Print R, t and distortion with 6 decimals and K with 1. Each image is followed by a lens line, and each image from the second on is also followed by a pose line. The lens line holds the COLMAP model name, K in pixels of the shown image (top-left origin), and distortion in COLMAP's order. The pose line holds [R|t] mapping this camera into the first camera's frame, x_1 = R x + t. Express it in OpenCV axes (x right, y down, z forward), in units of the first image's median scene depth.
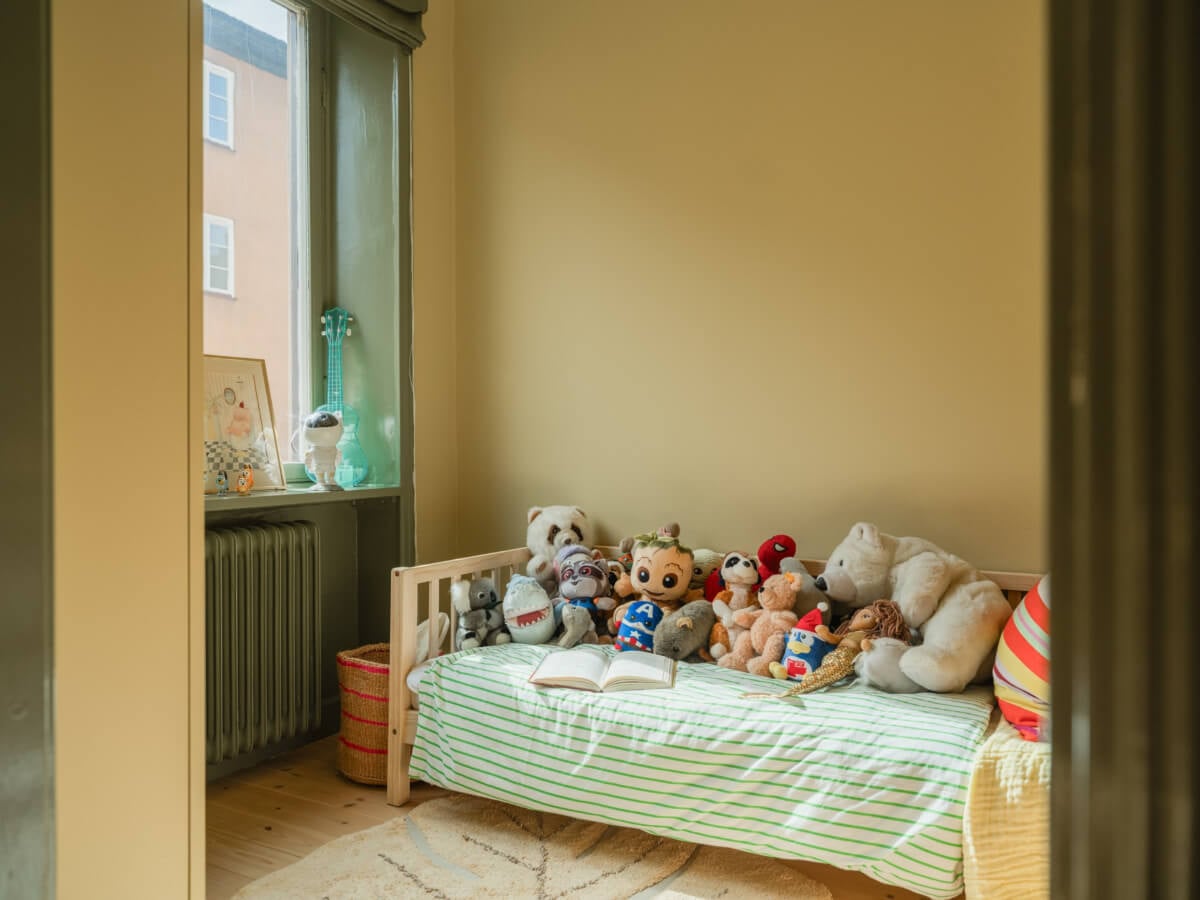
lens RADIAL K [[944.5, 0, 600.0], [0, 944.5, 450.0], [0, 0, 1]] dist [-0.009582, -0.010509]
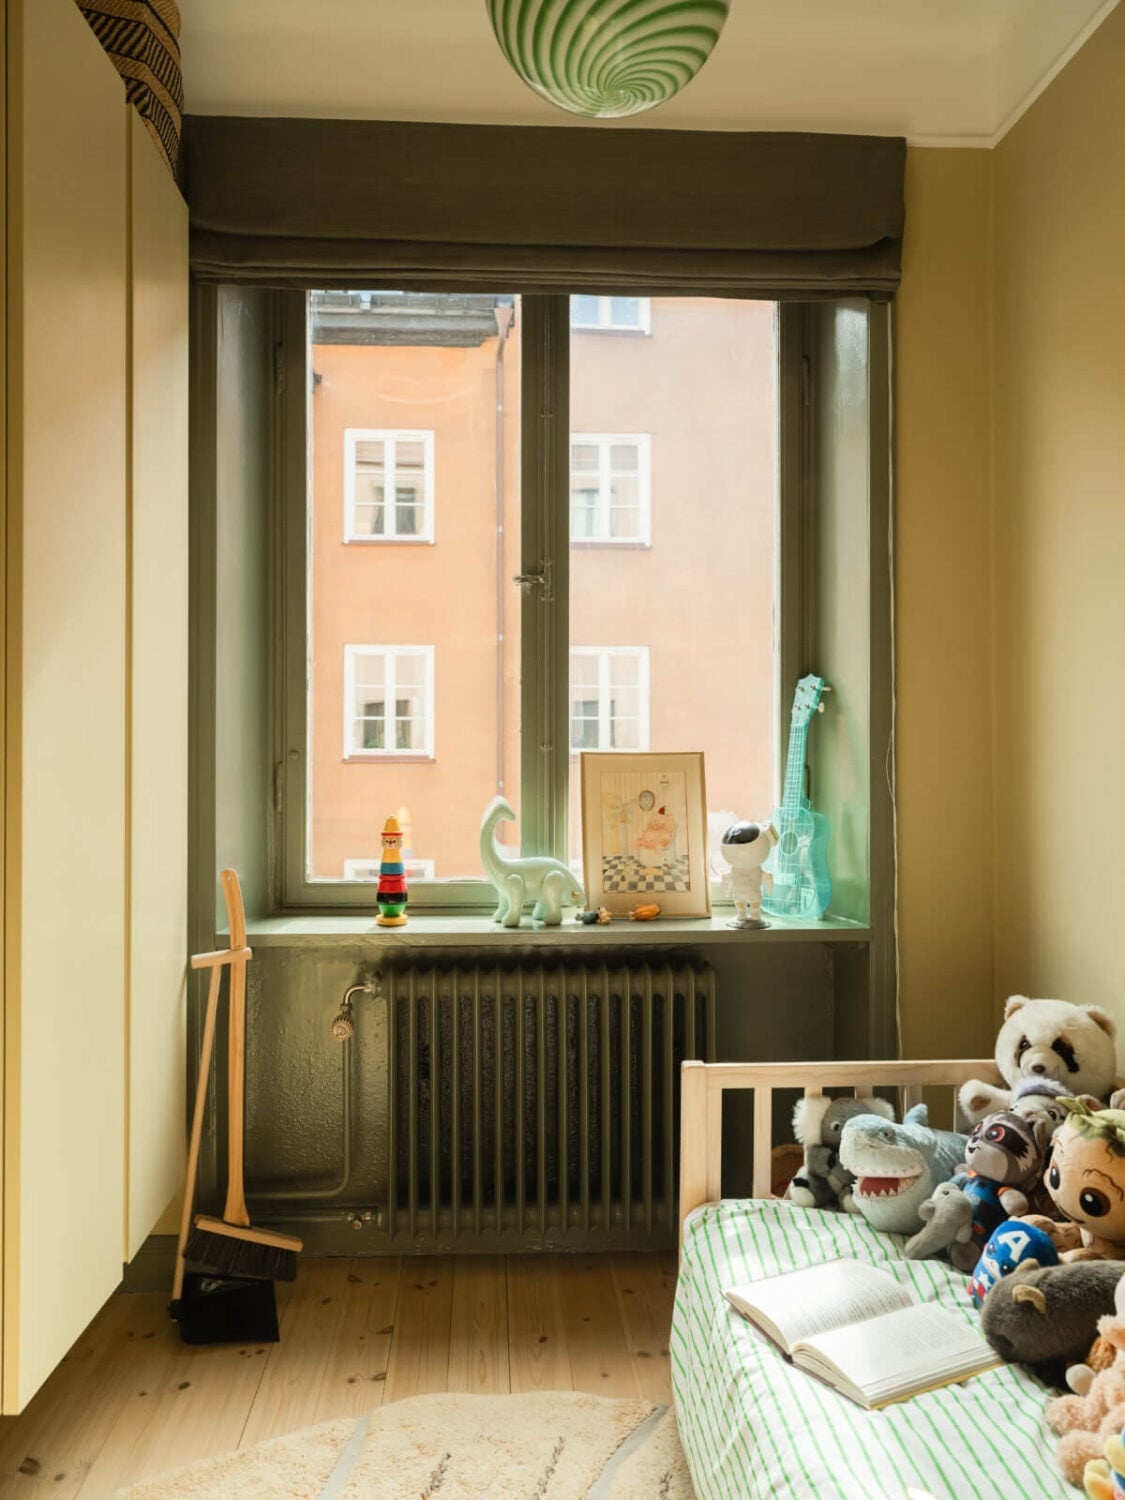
lens RADIAL K [[1180.6, 0, 562.1], [0, 1180.6, 726.5], [0, 0, 1]] dist [-0.009582, -0.010509]
pose [[0.505202, -0.002491, -0.862998, 0.477142], [-0.000382, 0.999995, -0.003110, -0.120142], [0.863001, 0.001901, 0.505198, 0.407280]]
